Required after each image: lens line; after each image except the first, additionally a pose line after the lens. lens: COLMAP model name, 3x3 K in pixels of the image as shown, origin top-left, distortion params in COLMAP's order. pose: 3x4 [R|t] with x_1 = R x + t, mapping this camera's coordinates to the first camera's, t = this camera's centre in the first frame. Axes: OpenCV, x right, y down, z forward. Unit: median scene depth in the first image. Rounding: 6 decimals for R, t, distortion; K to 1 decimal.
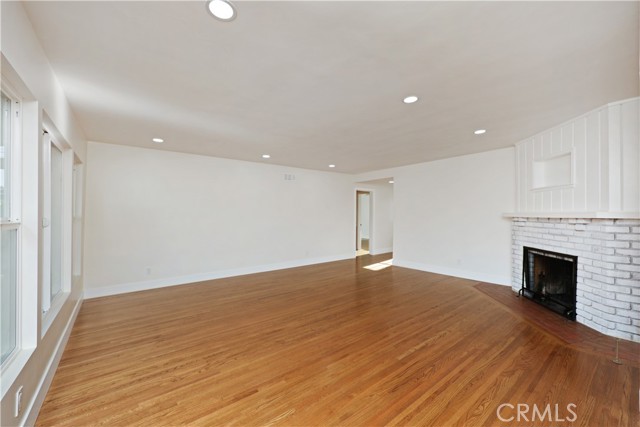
lens RADIAL K [[263.8, 0, 319.2], [0, 263.8, 213.6], [0, 0, 1]] dist [-0.000670, -0.000153]
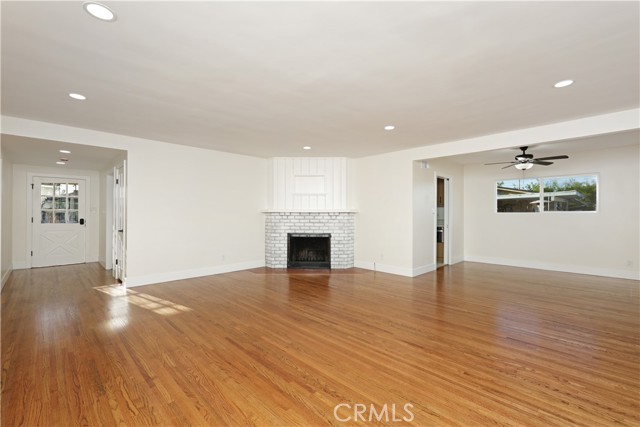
lens RADIAL K [[279.8, 0, 317.3], [0, 279.8, 216.5], [0, 0, 1]] dist [0.000809, -0.000060]
pose [[-0.112563, 0.000666, 0.993644, -0.963664], [-0.004606, 0.999989, -0.001192, 0.049270], [-0.993634, -0.004710, -0.112559, 1.339662]]
